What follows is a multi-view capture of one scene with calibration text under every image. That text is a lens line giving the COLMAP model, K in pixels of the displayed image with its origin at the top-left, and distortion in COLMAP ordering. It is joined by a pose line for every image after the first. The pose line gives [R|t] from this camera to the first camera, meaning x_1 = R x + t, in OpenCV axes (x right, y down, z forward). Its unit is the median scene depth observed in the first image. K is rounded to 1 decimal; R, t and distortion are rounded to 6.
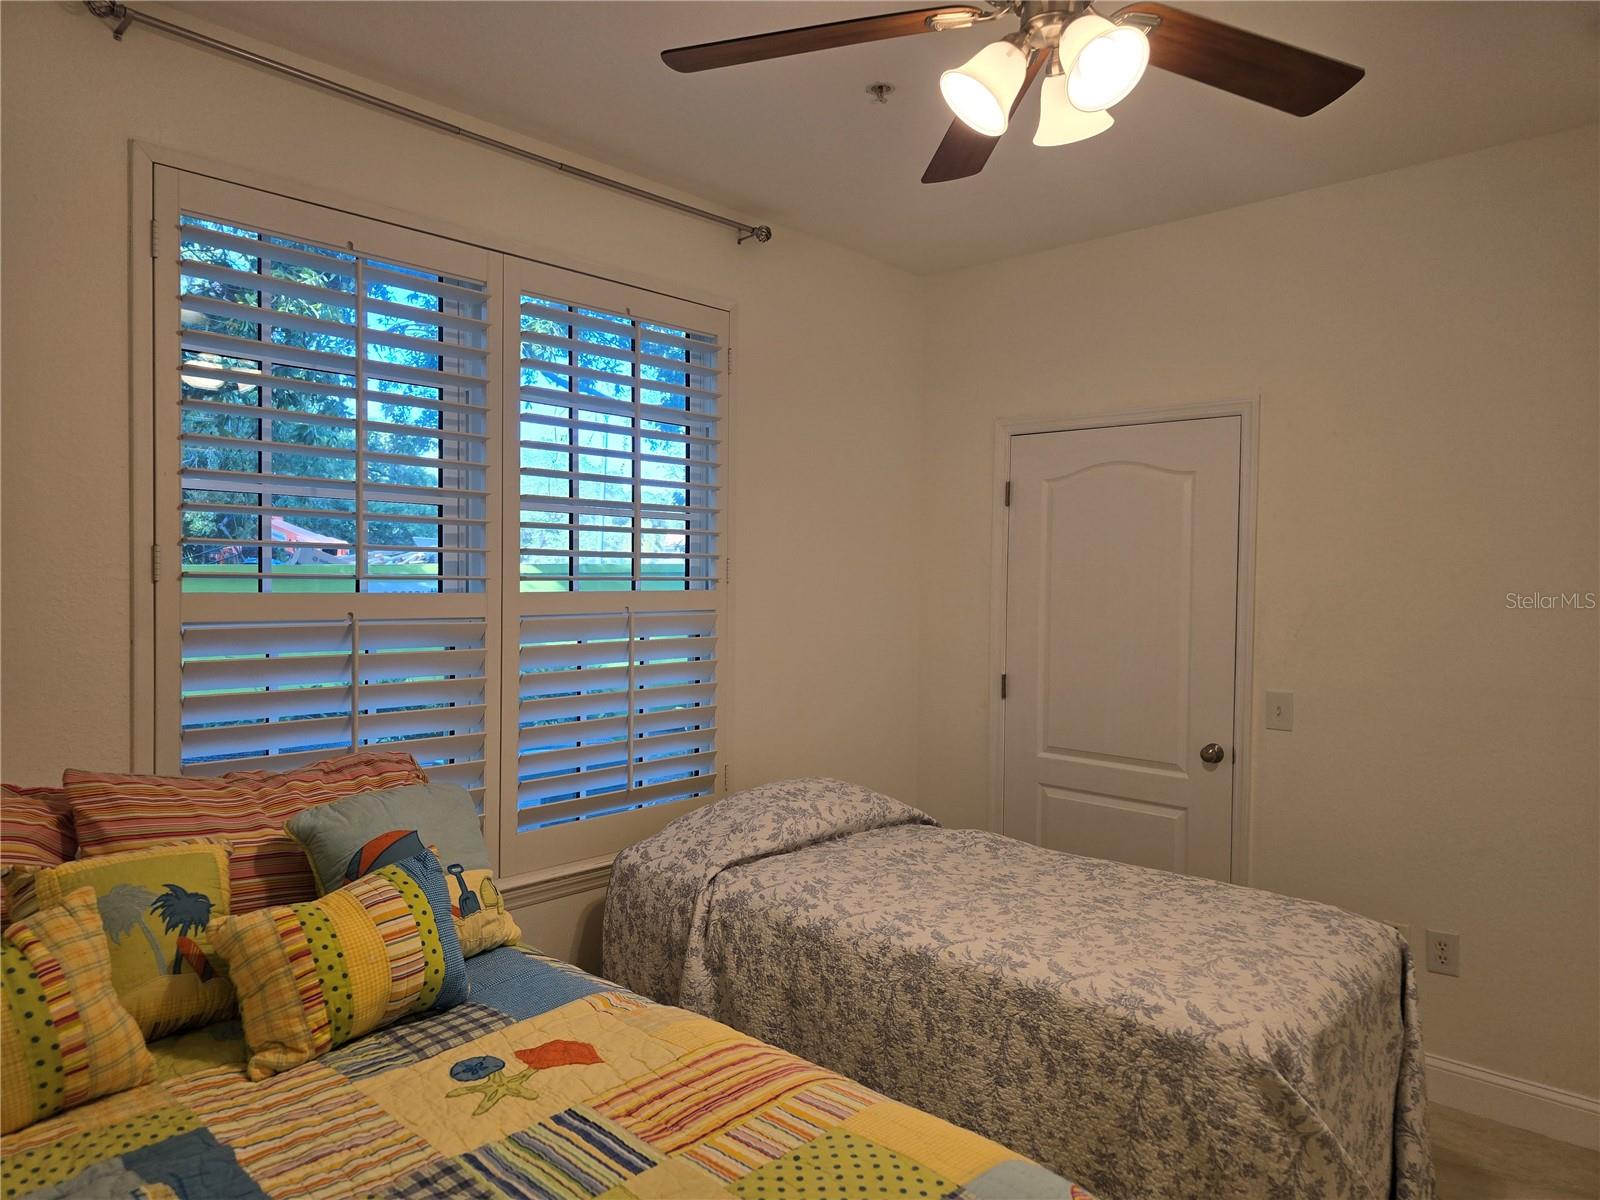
lens RADIAL K [[1074.1, 0, 809.7], [0, 1074.1, 592.9], [0, 0, 1]] dist [0.062372, -0.054192]
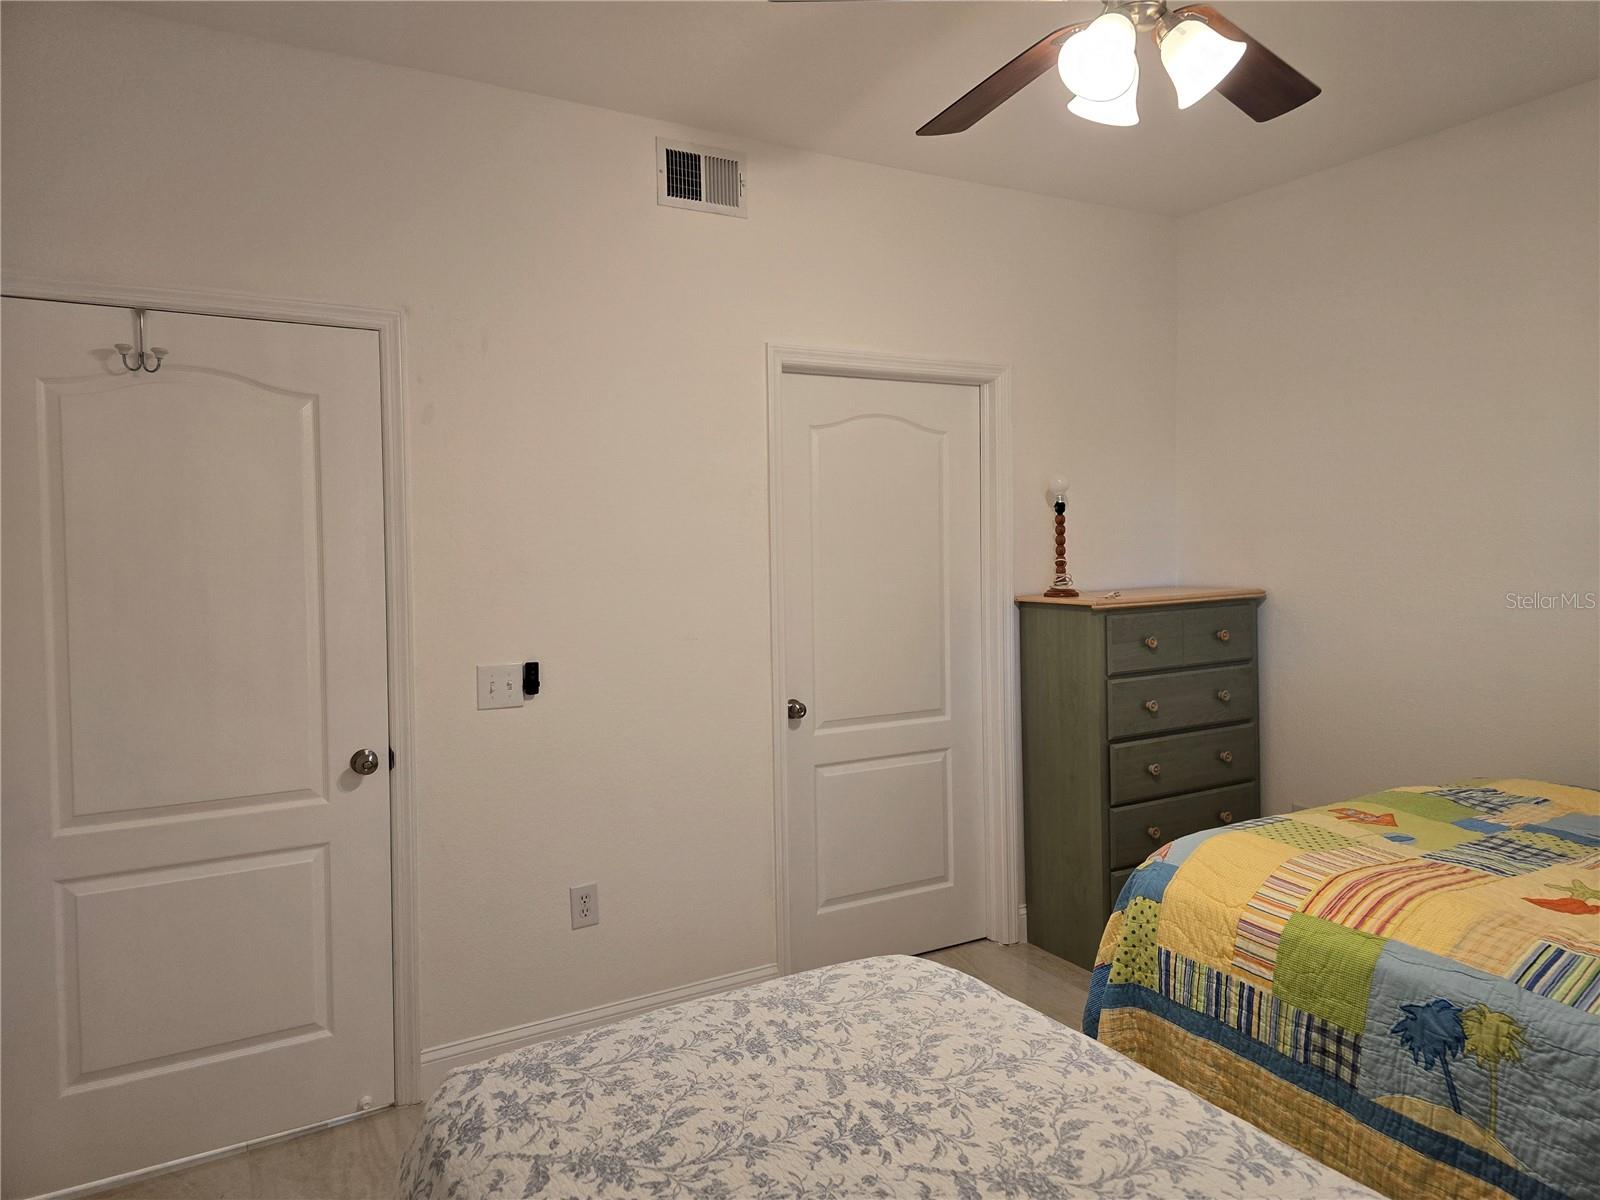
lens RADIAL K [[1061.6, 0, 800.0], [0, 1061.6, 600.0], [0, 0, 1]] dist [0.001807, 0.002433]
pose [[-0.952271, -0.024270, 0.304288, 0.144665], [-0.000340, 0.996918, 0.078449, -0.006468], [-0.305254, 0.074602, -0.949344, 1.365694]]
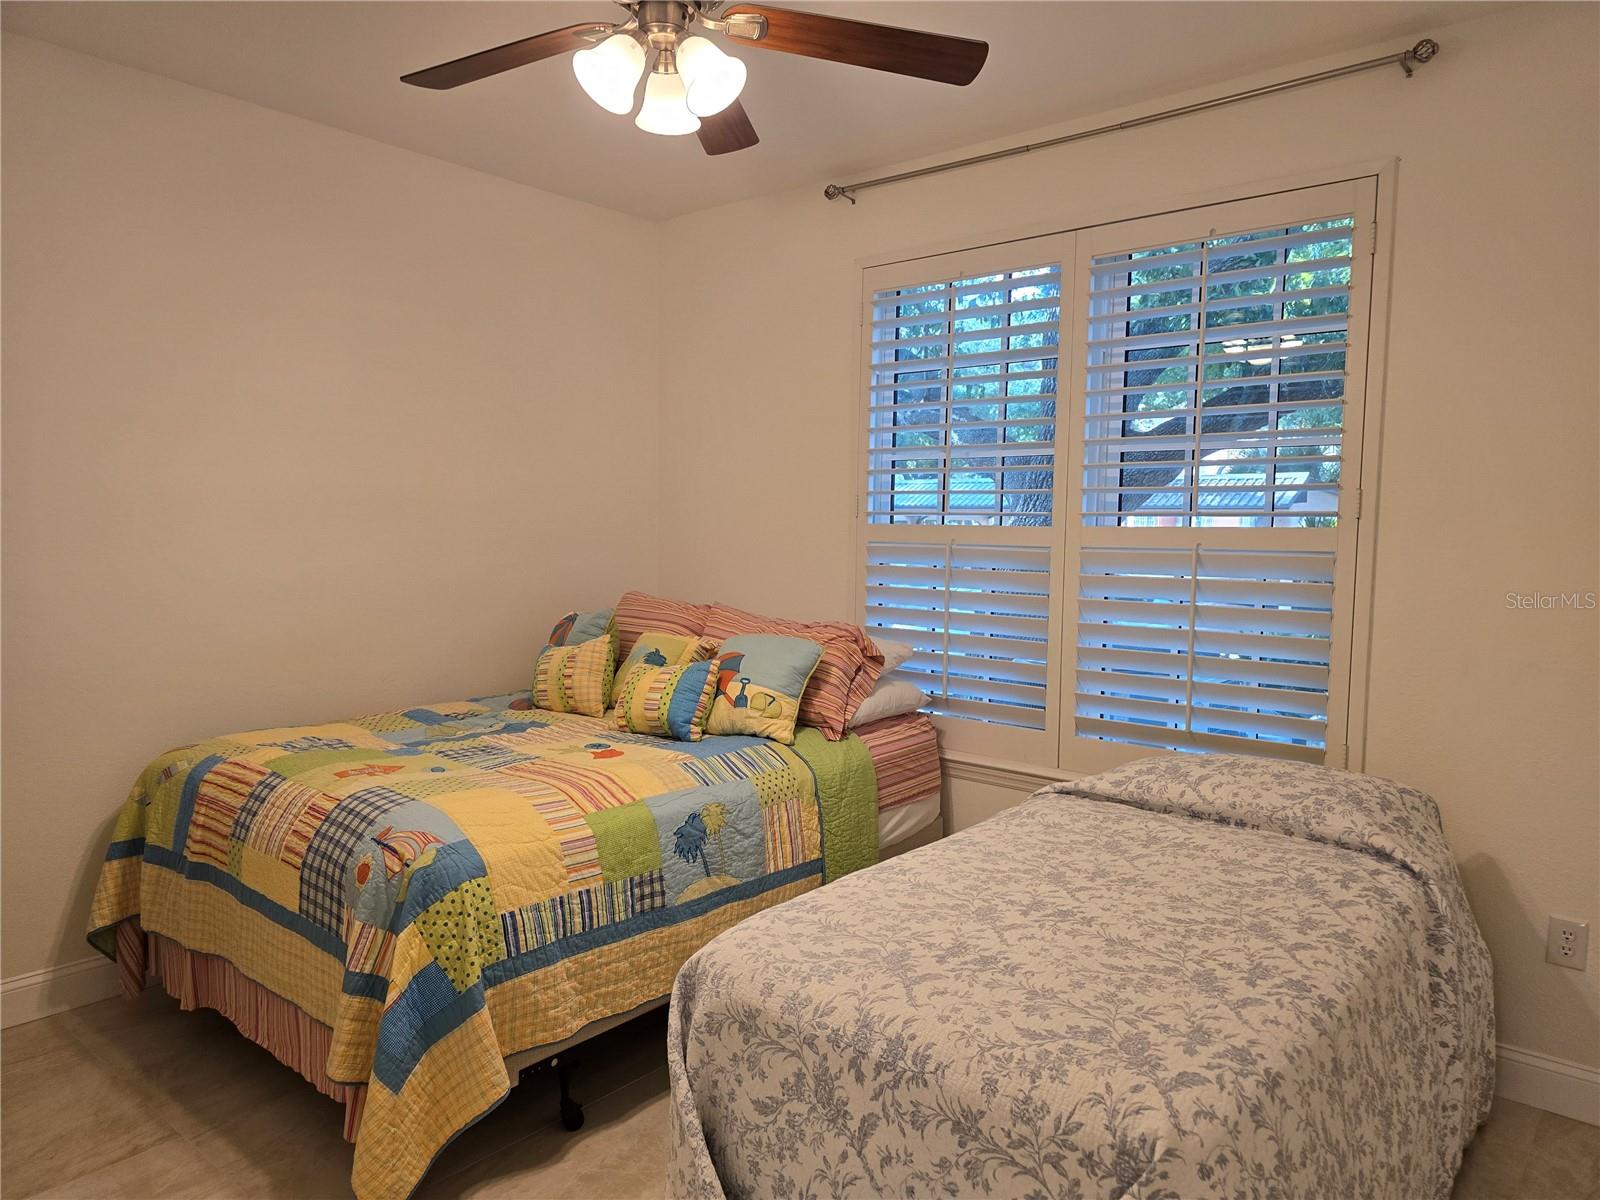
lens RADIAL K [[1082.2, 0, 804.6], [0, 1082.2, 605.5], [0, 0, 1]] dist [0.064728, -0.055076]
pose [[0.039319, 0.058792, -0.997496, 0.946763], [-0.035305, 0.997726, 0.057414, 0.028875], [0.998603, 0.032959, 0.041305, 0.725441]]
